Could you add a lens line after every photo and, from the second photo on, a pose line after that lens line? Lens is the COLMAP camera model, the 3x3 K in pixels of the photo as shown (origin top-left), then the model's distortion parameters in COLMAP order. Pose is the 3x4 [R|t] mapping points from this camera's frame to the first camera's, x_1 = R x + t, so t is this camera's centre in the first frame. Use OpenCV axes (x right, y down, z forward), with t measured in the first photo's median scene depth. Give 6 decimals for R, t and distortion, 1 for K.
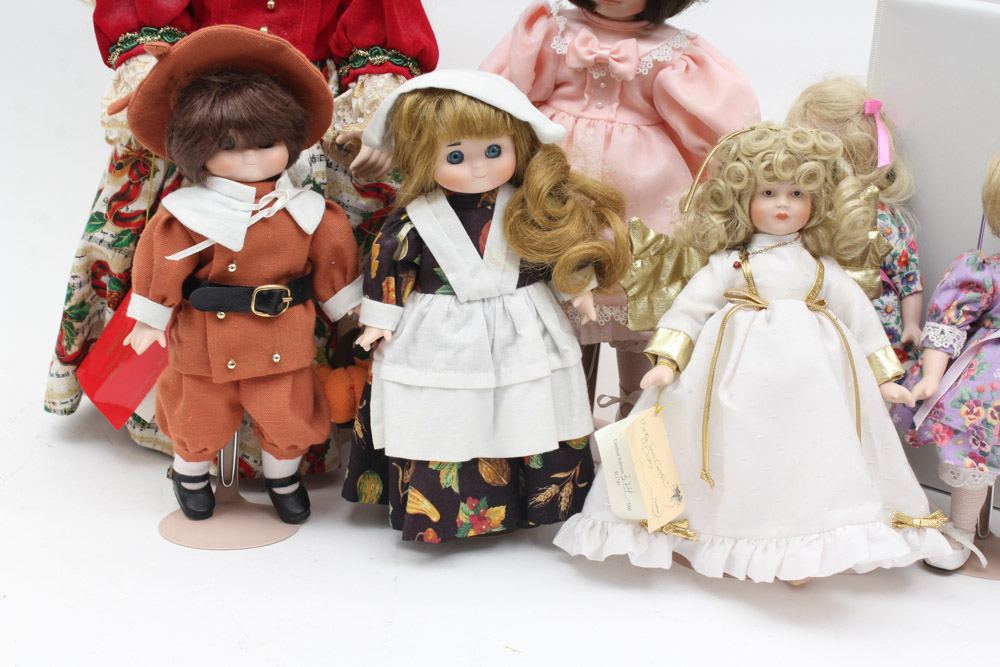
lens RADIAL K [[1588.9, 0, 491.7], [0, 1588.9, 336.4], [0, 0, 1]] dist [-0.020215, 0.000000]
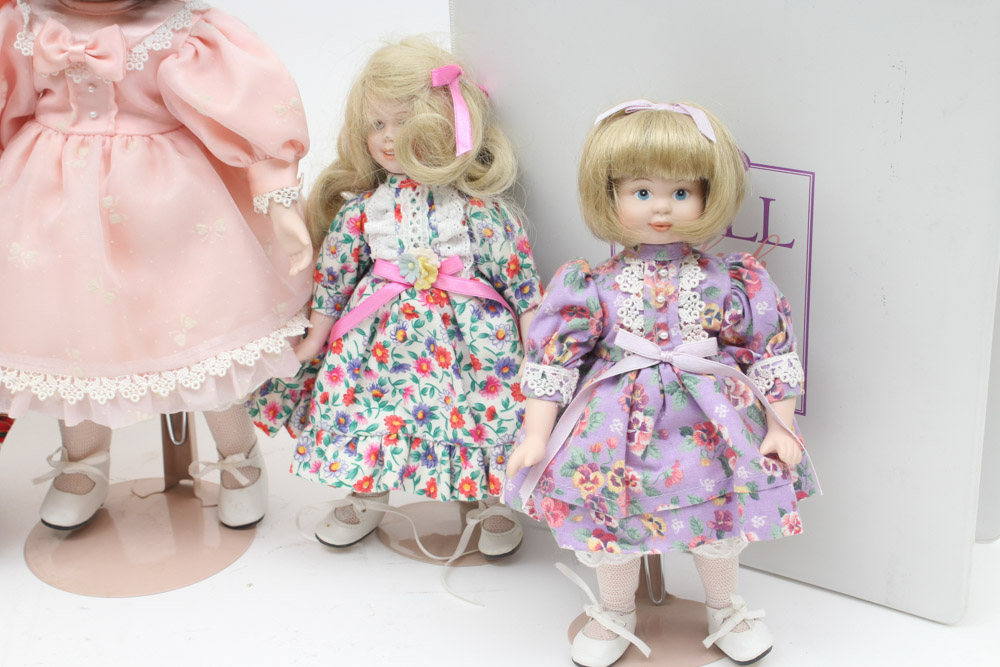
lens RADIAL K [[1547.2, 0, 491.8], [0, 1547.2, 332.9], [0, 0, 1]] dist [-0.026638, 0.000000]
pose [[0.991252, -0.126428, 0.037885, 0.224842], [0.123088, 0.989140, 0.080326, -0.081629], [-0.047629, -0.074960, 0.996048, 0.256694]]
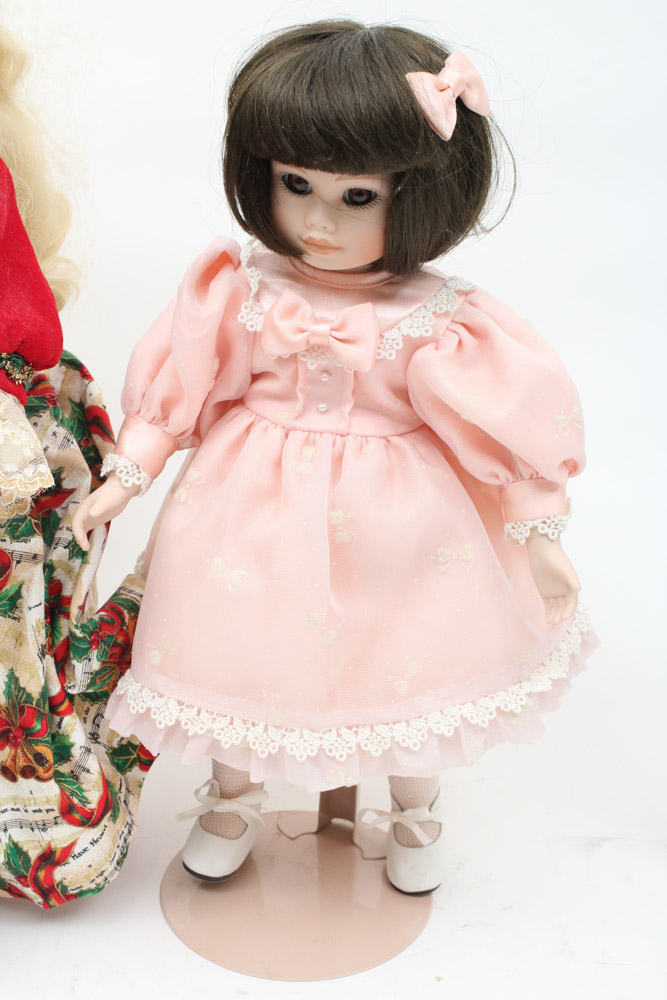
lens RADIAL K [[1404.4, 0, 331.8], [0, 1404.4, 459.3], [0, 0, 1]] dist [-0.042168, 0.000000]
pose [[0.998770, -0.048515, -0.010217, 0.079382], [0.048774, 0.998447, 0.026936, -0.146007], [0.008894, -0.027401, 0.999585, 0.468559]]
